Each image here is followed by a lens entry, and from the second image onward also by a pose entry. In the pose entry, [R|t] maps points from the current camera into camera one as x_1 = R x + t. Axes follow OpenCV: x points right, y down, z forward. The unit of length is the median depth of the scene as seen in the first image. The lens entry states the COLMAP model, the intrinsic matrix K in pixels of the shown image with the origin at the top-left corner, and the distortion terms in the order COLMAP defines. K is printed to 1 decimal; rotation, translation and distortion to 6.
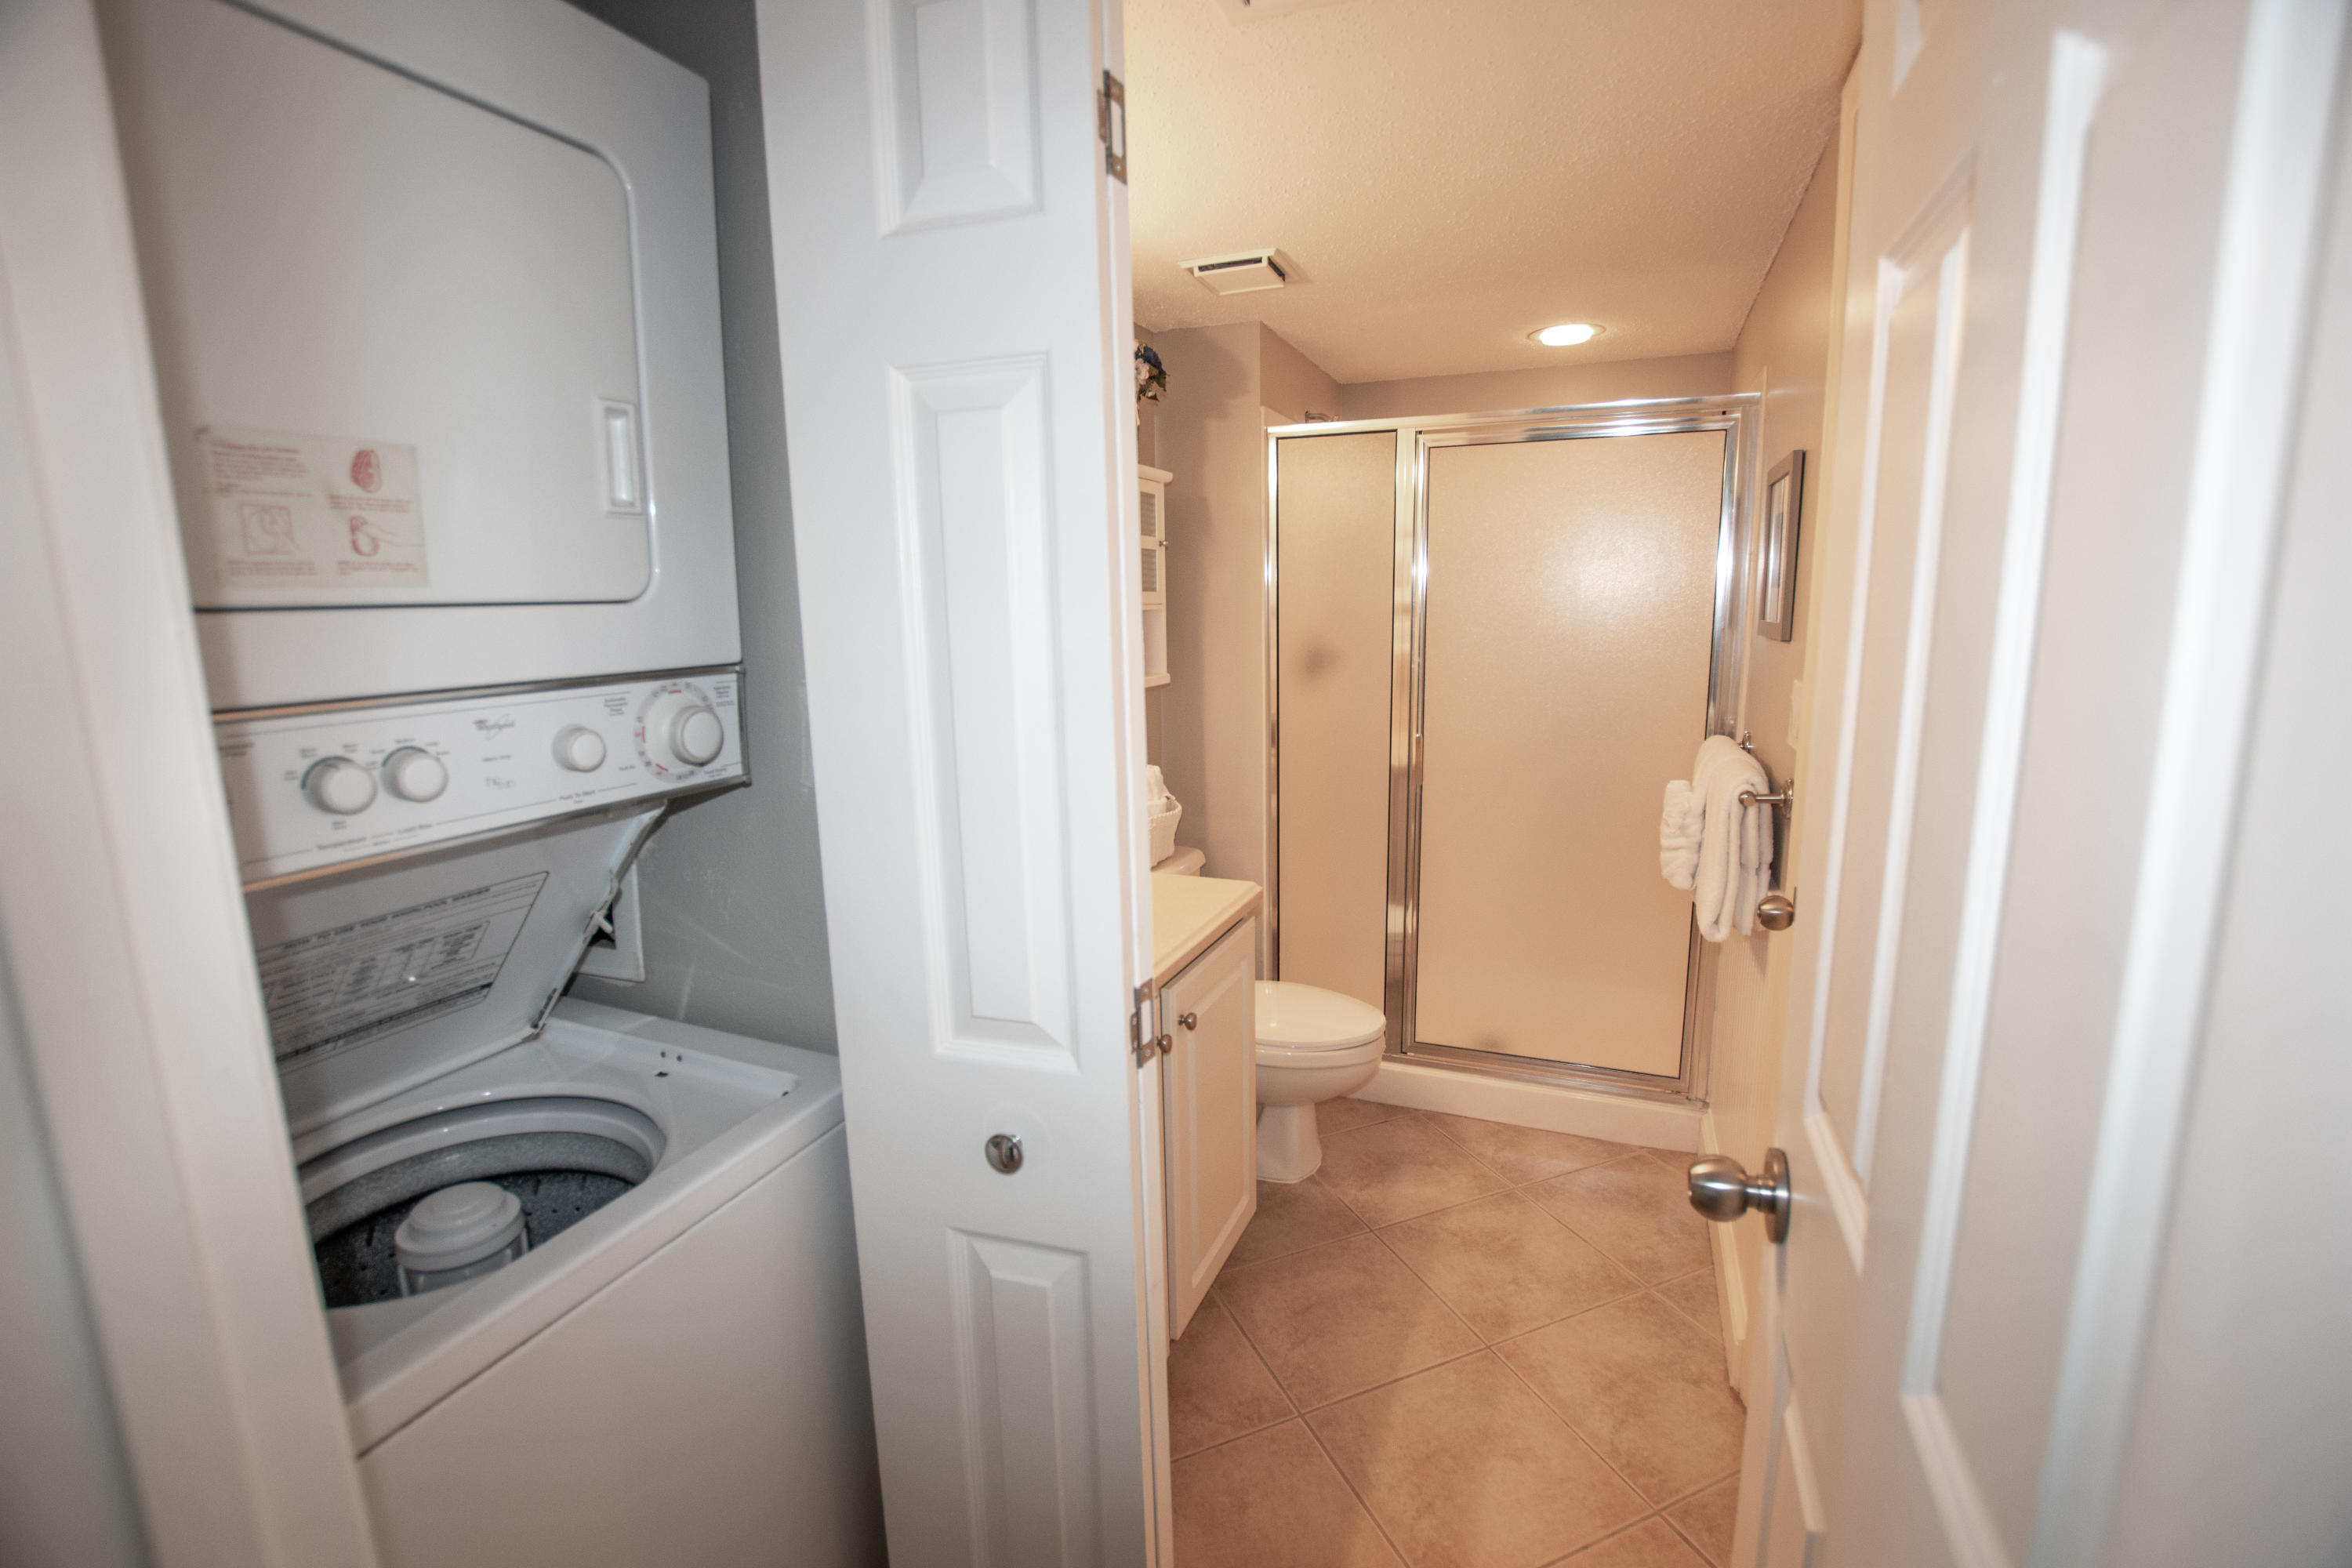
lens RADIAL K [[1026.7, 0, 1201.5], [0, 1026.7, 787.8], [0, 0, 1]] dist [-0.013899, 0.000204]
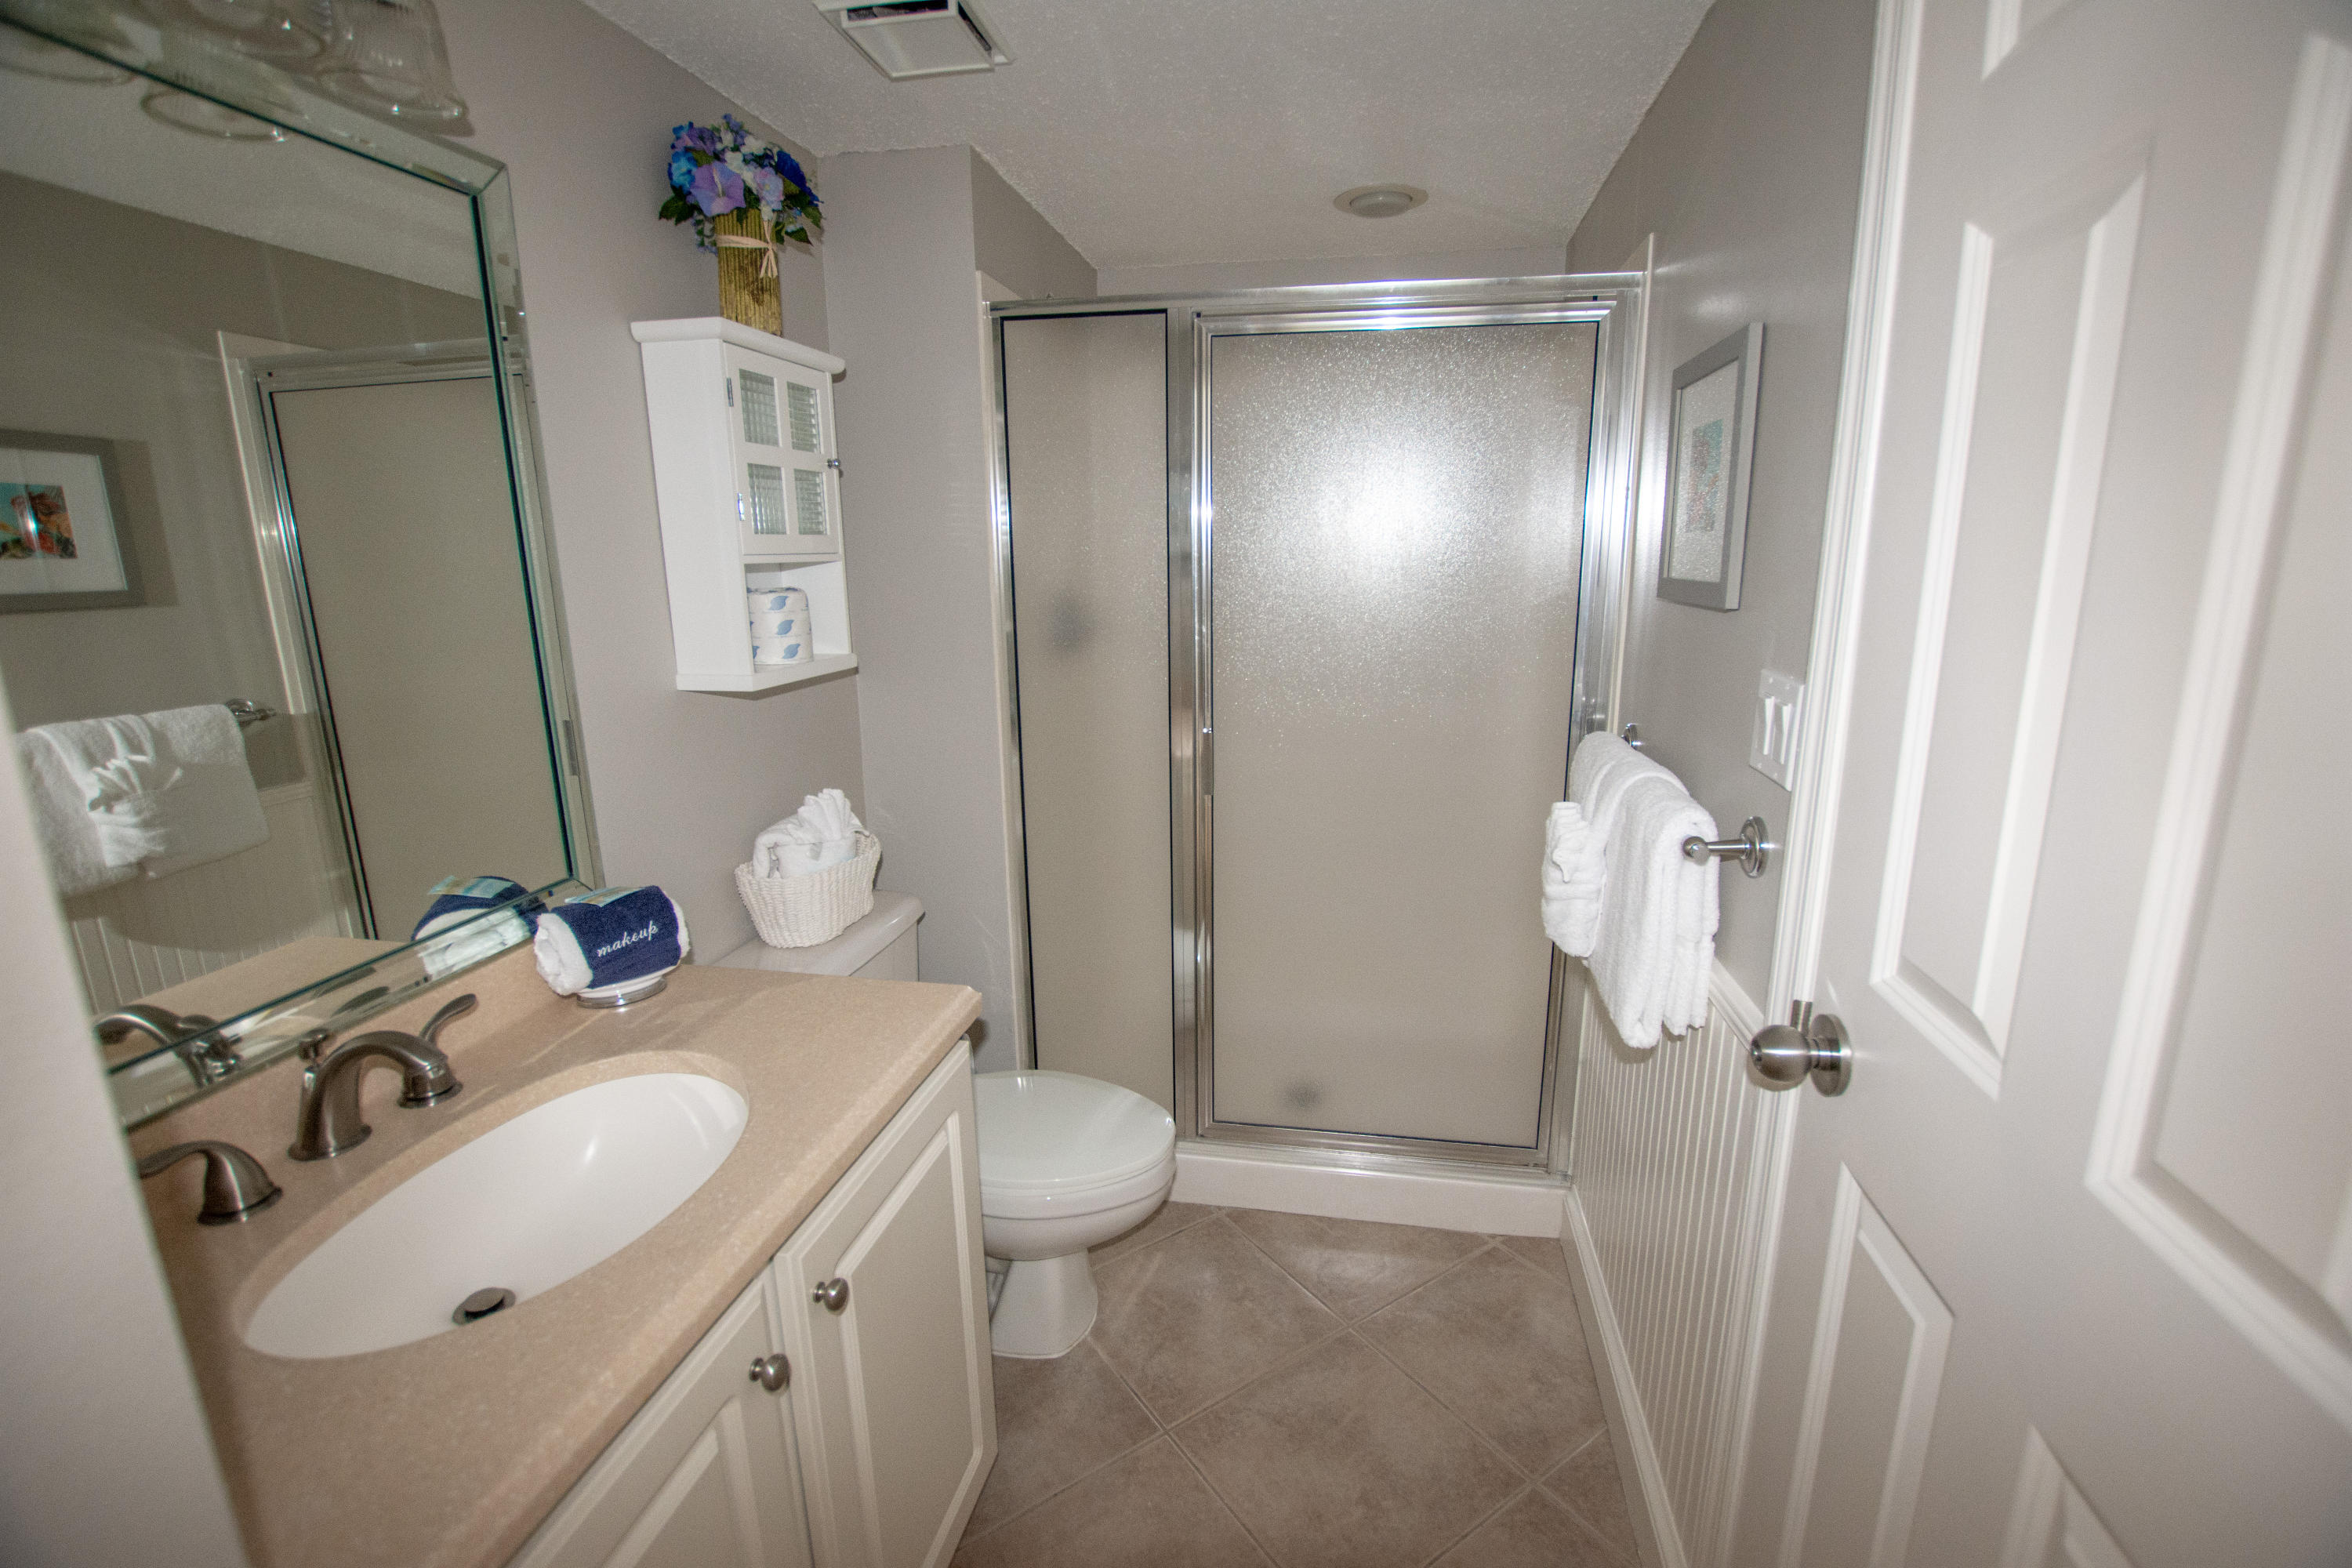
lens RADIAL K [[1022.8, 0, 1185.5], [0, 1022.8, 773.4], [0, 0, 1]] dist [-0.028199, 0.000824]
pose [[0.980806, -0.037184, 0.191407, 0.056582], [0.030000, 0.998737, 0.040296, -0.053943], [-0.192664, -0.033781, 0.980683, 0.294138]]
